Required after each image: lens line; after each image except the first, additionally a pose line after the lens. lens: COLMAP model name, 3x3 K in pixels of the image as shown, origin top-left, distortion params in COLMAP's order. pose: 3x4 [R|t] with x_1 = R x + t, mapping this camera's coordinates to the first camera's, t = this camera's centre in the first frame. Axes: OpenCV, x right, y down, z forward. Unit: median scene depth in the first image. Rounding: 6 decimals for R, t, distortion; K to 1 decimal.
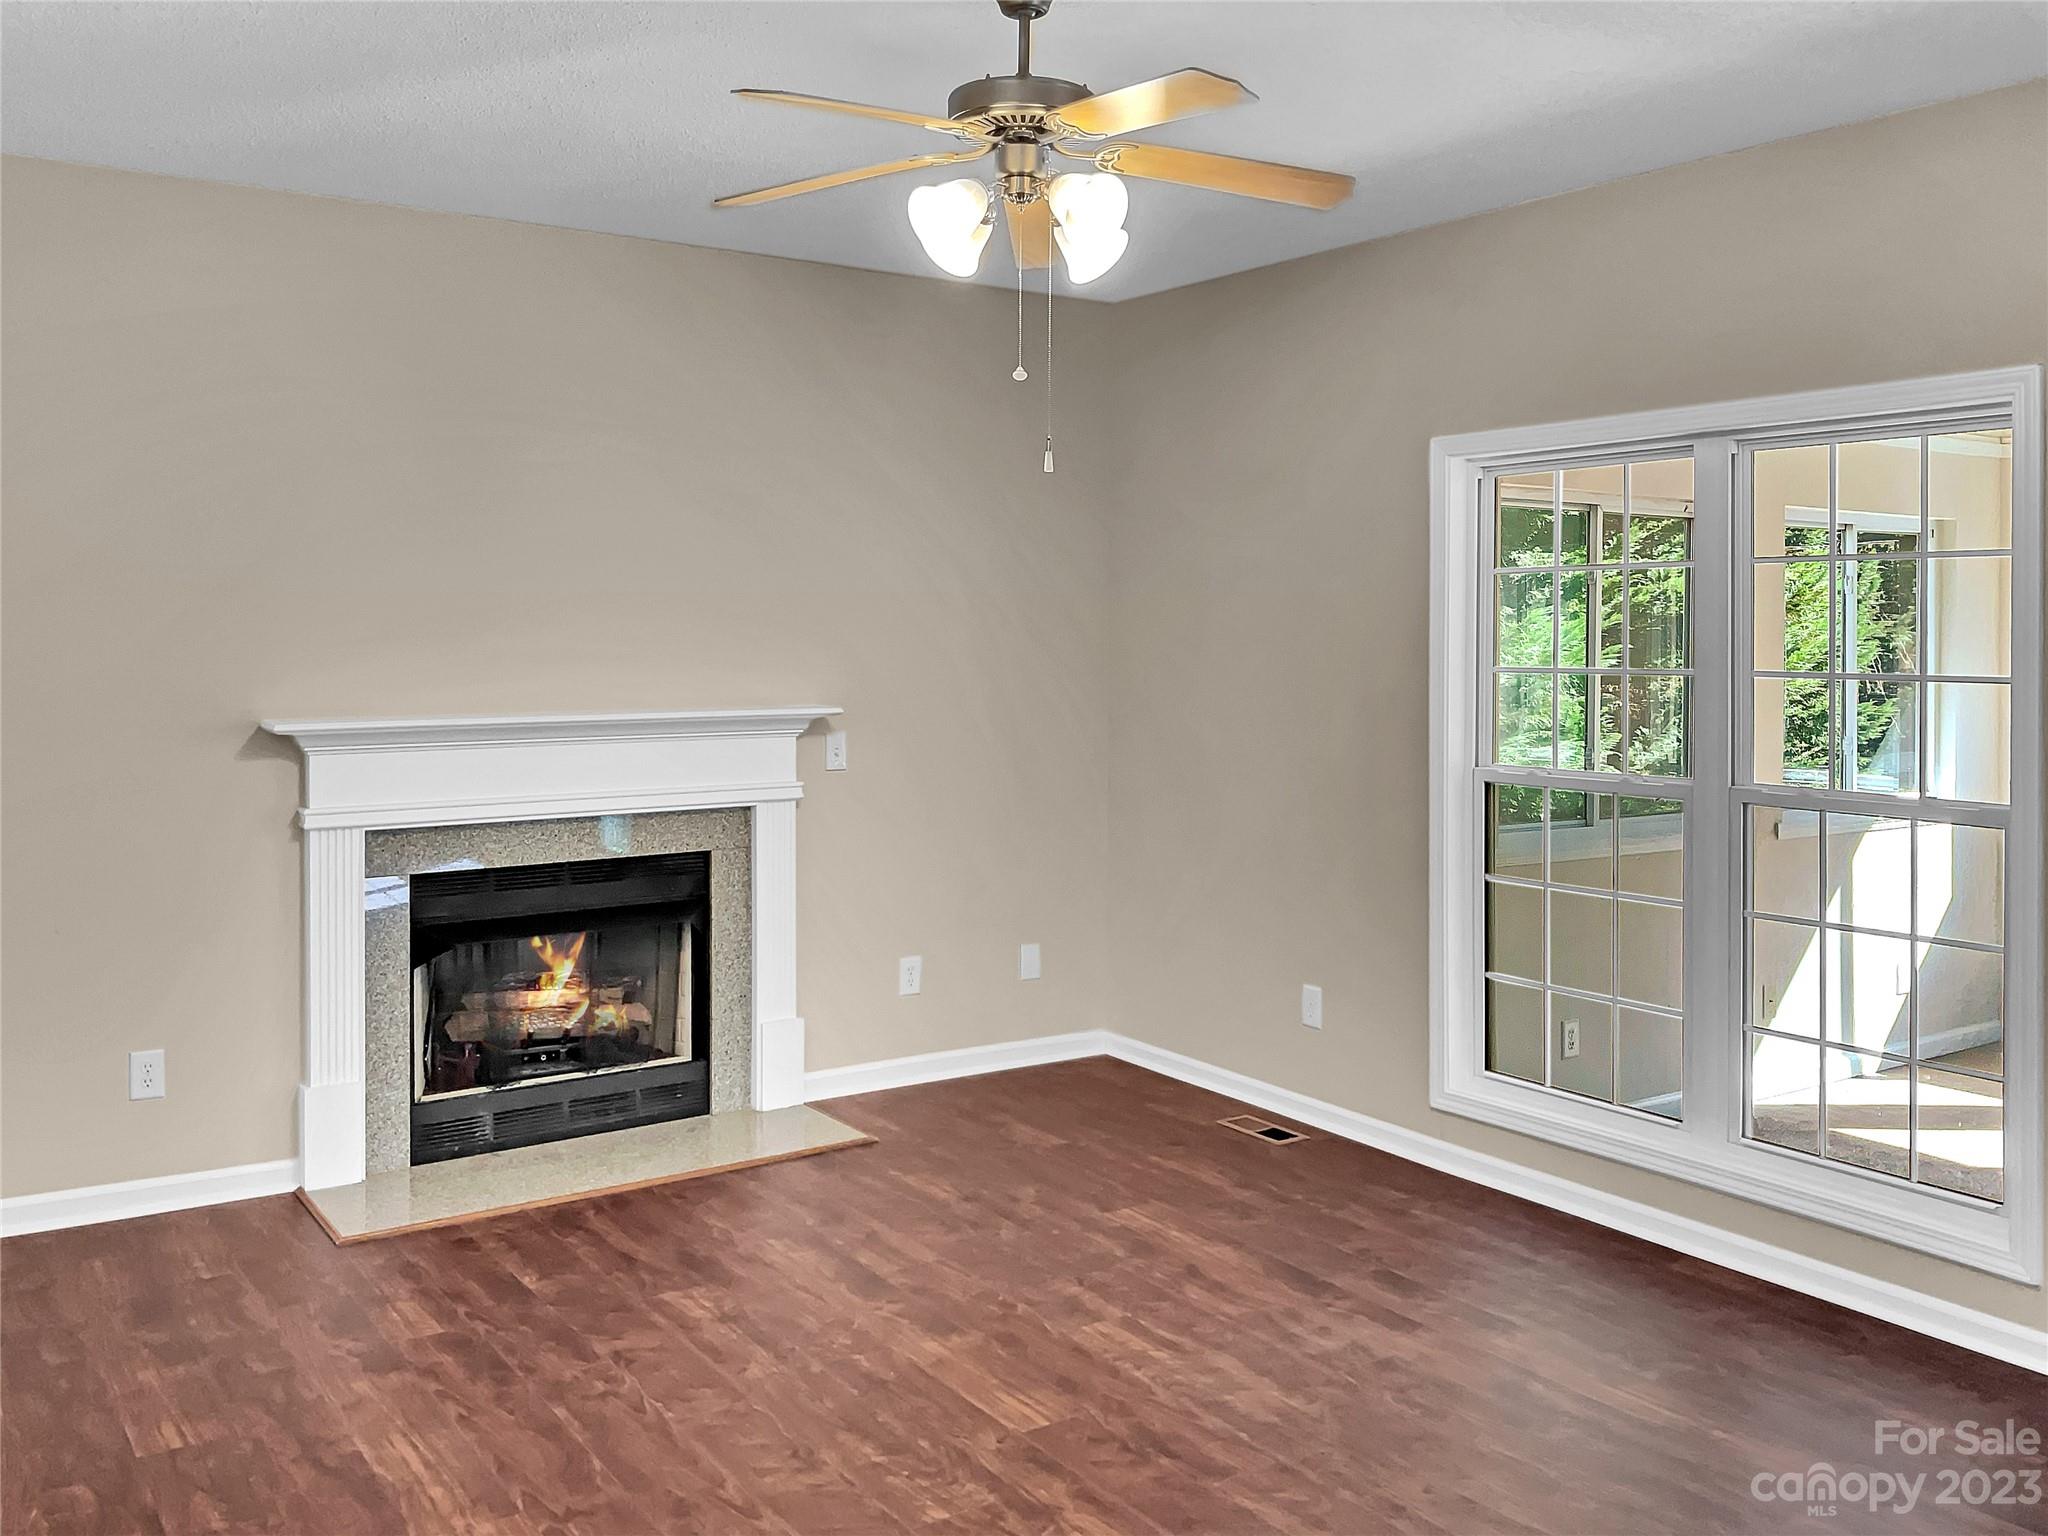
lens RADIAL K [[1723.4, 0, 1004.3], [0, 1723.4, 638.1], [0, 0, 1]] dist [0.081788, -0.146608]
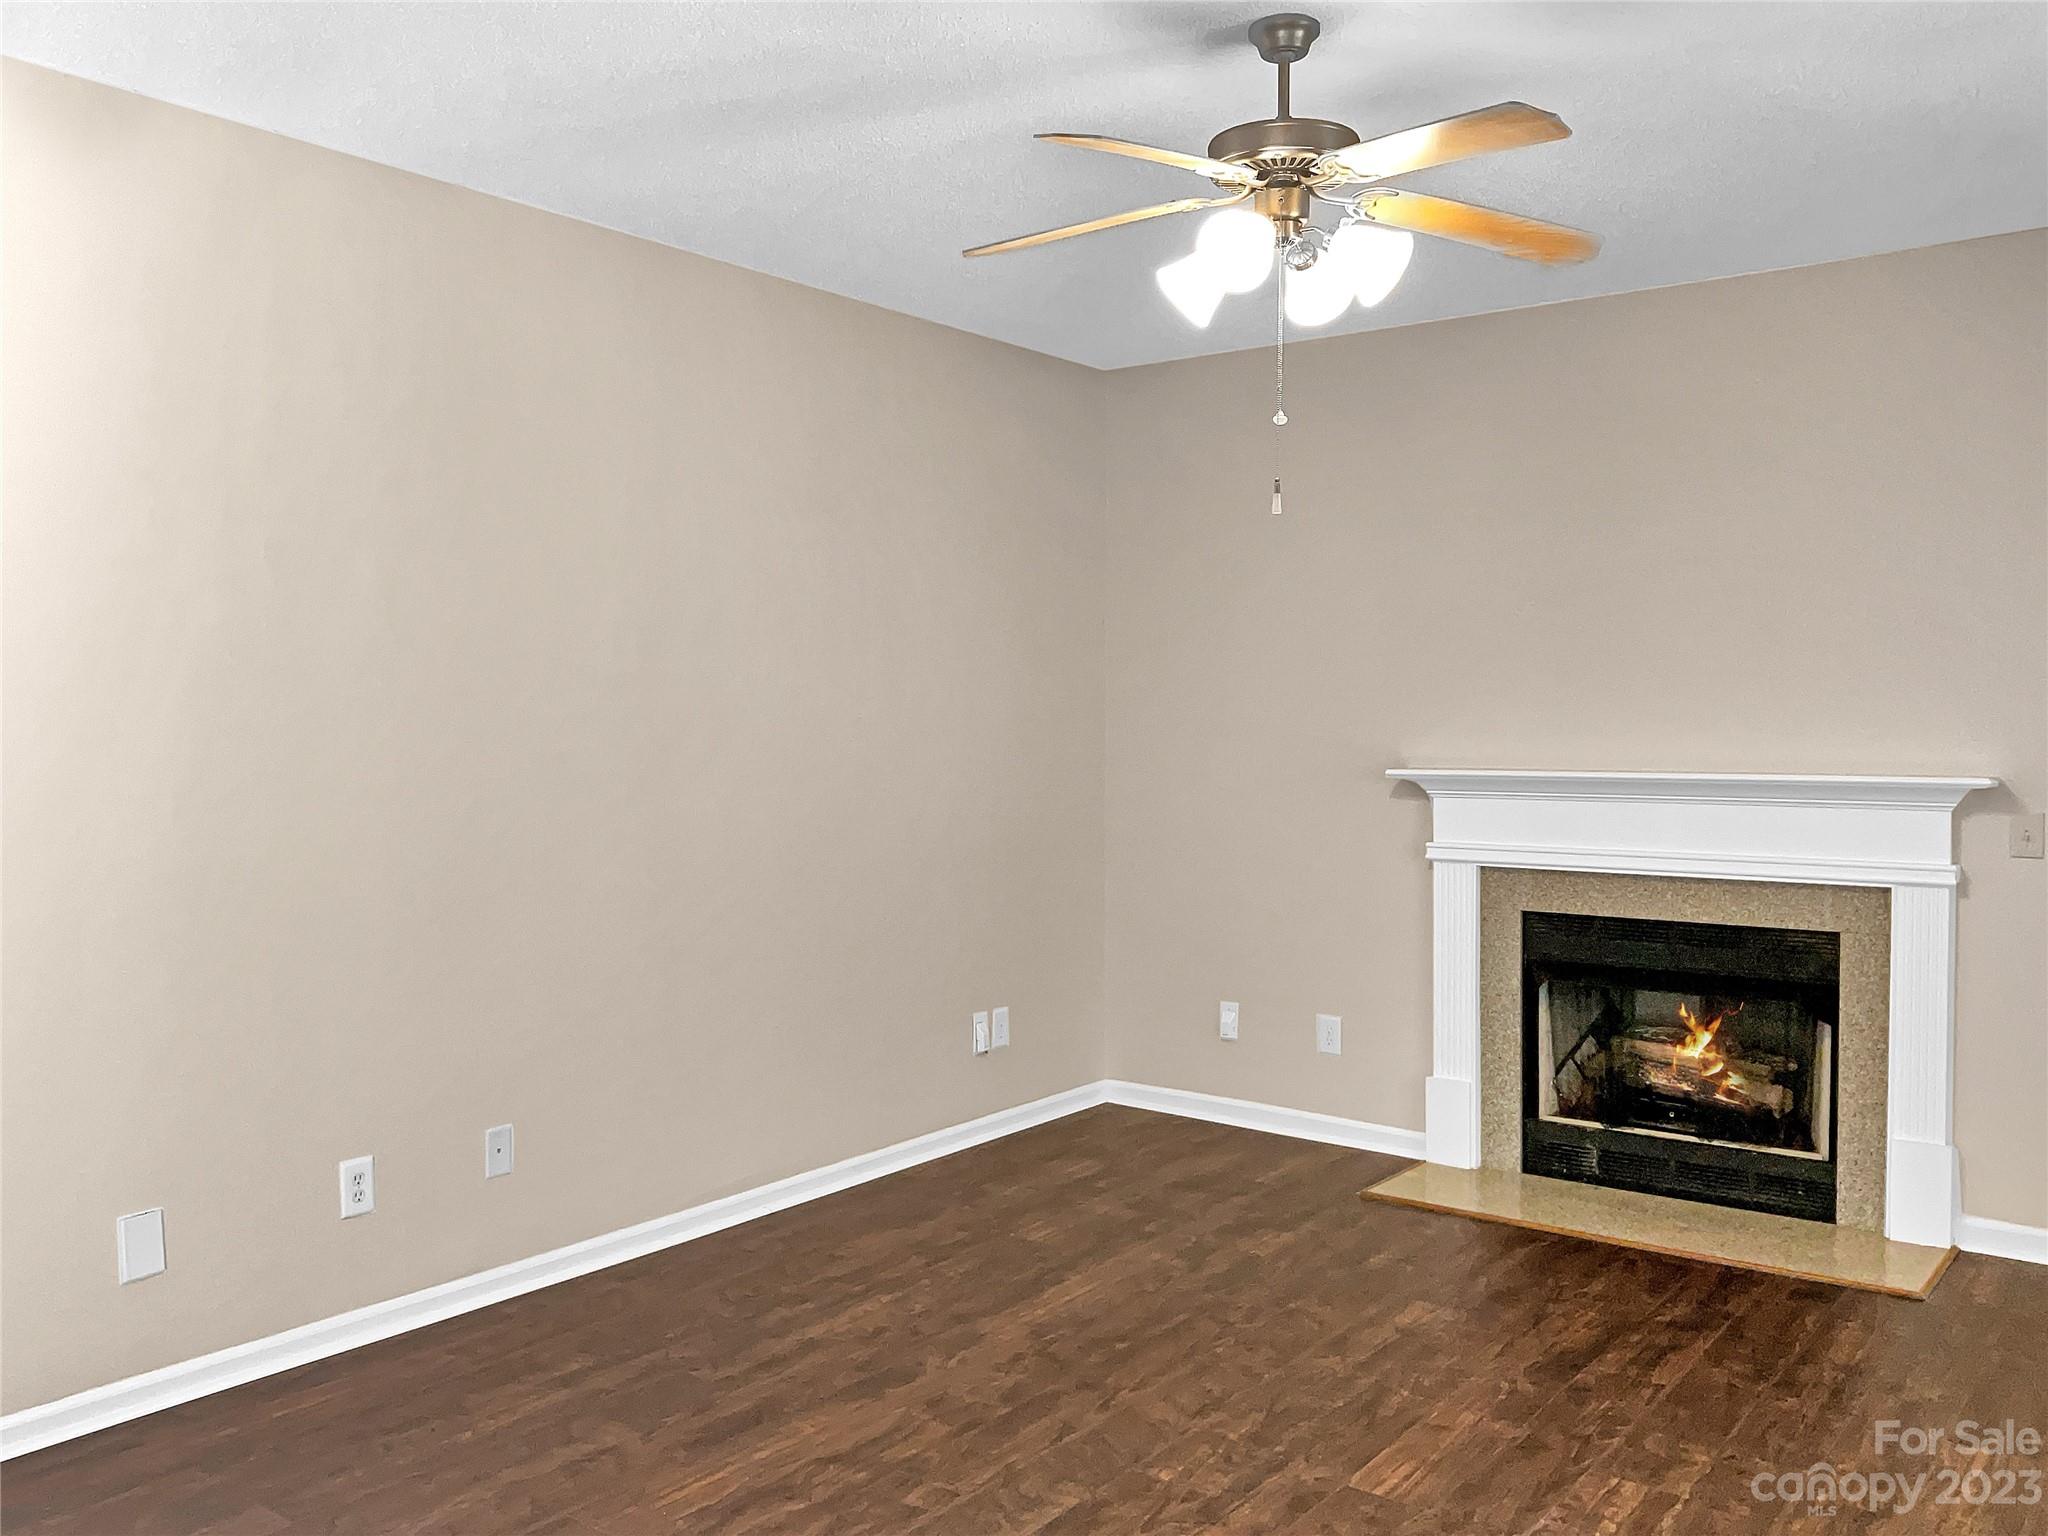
lens RADIAL K [[1693.1, 0, 1027.2], [0, 1693.1, 726.9], [0, 0, 1]] dist [0.078623, -0.161351]
pose [[0.315627, 0.002091, -0.948881, 0.703616], [-0.000765, 0.999998, 0.001949, 0.019565], [0.948883, 0.000111, 0.315628, 0.421387]]
